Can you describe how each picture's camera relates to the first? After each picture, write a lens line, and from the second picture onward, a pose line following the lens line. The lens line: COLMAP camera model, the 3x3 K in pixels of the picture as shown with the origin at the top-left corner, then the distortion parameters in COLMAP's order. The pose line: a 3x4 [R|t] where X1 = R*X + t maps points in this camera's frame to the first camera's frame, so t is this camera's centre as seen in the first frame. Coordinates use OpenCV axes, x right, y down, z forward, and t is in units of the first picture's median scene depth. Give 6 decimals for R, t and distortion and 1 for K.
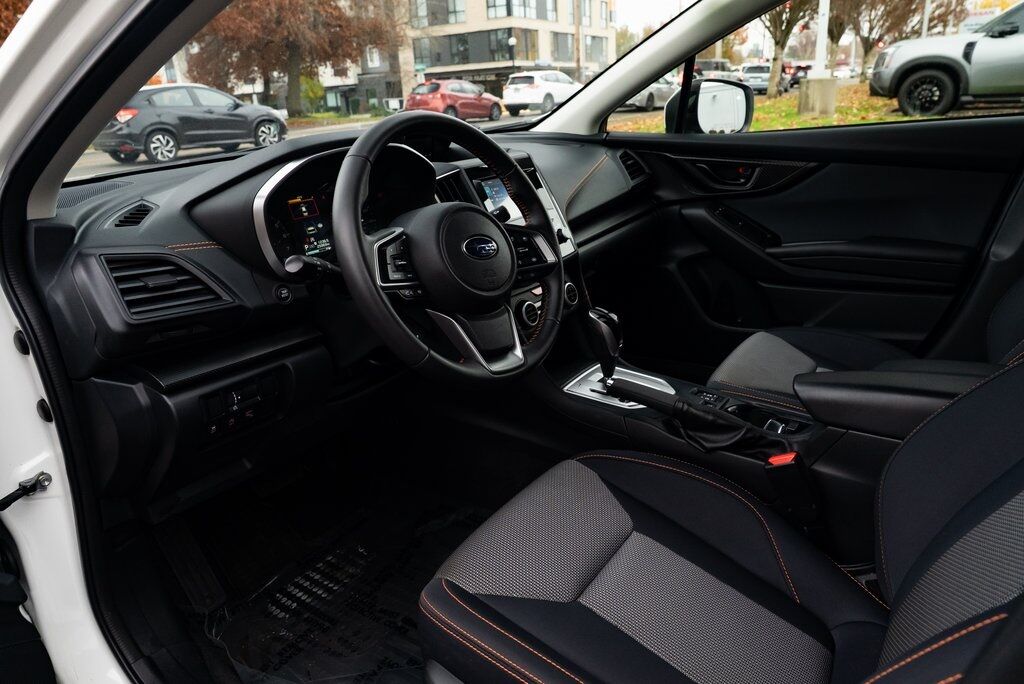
lens RADIAL K [[699.9, 0, 512.0], [0, 699.9, 342.0], [0, 0, 1]] dist [-0.033879, 0.021642]
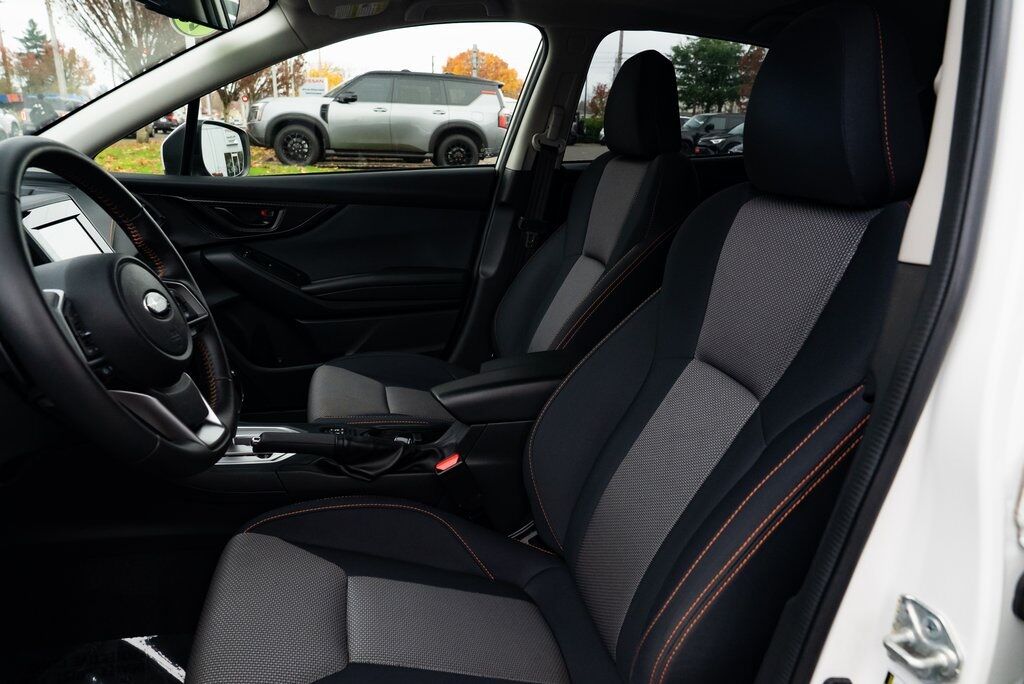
lens RADIAL K [[699.9, 0, 512.0], [0, 699.9, 342.0], [0, 0, 1]] dist [-0.033879, 0.021642]
pose [[0.671193, -0.146605, 0.726641, -0.179125], [0.192146, 0.981153, 0.020470, -0.014083], [-0.715947, 0.125881, 0.686712, 0.070718]]
